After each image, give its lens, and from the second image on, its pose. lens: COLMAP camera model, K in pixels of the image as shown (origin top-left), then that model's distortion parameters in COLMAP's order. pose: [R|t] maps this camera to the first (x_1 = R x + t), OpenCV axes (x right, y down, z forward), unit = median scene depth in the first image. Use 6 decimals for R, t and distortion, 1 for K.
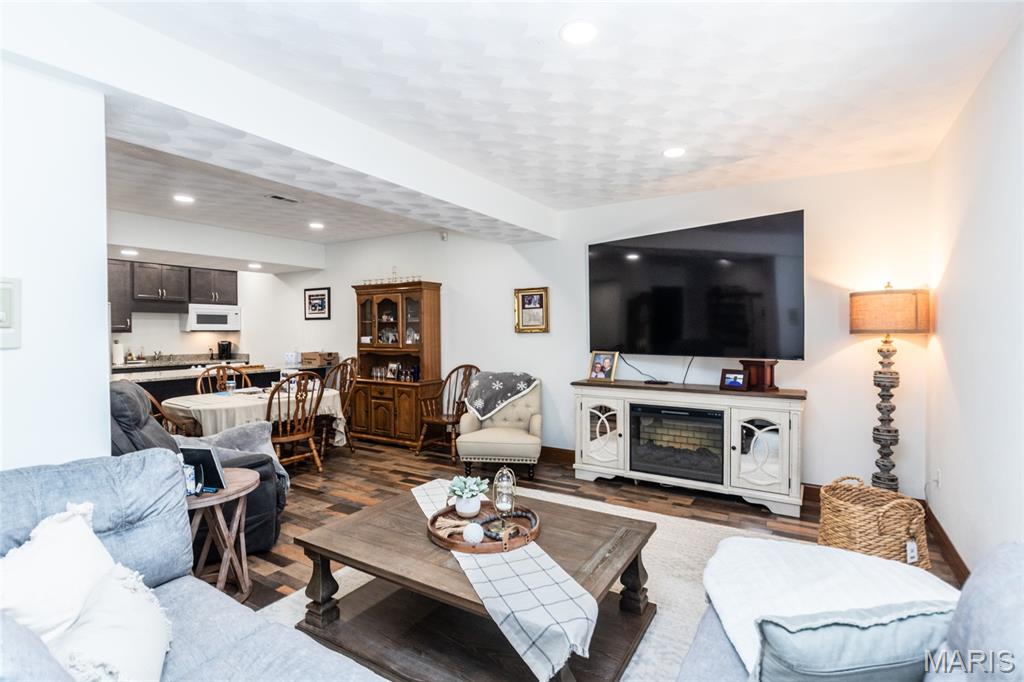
lens RADIAL K [[493.0, 0, 507.7], [0, 493.0, 335.5], [0, 0, 1]] dist [-0.000133, -0.000157]
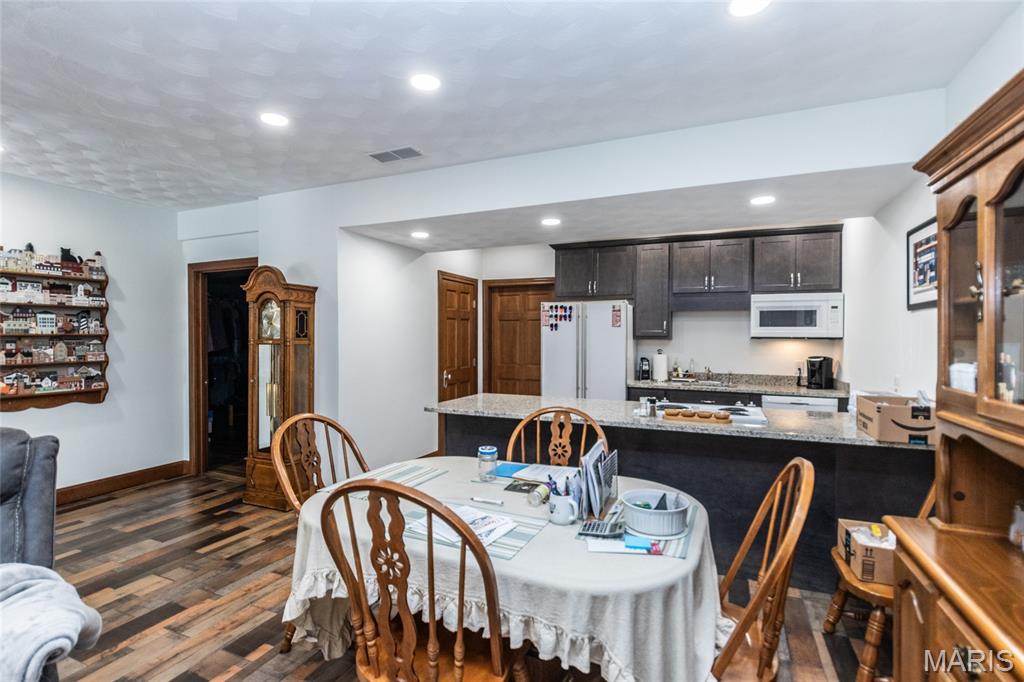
lens RADIAL K [[493.0, 0, 507.7], [0, 493.0, 335.5], [0, 0, 1]] dist [-0.000133, -0.000157]
pose [[0.149610, -0.000047, -0.988745, -0.071364], [-0.016088, 0.999868, -0.002482, -0.005733], [0.988614, 0.016278, 0.149589, 0.600351]]
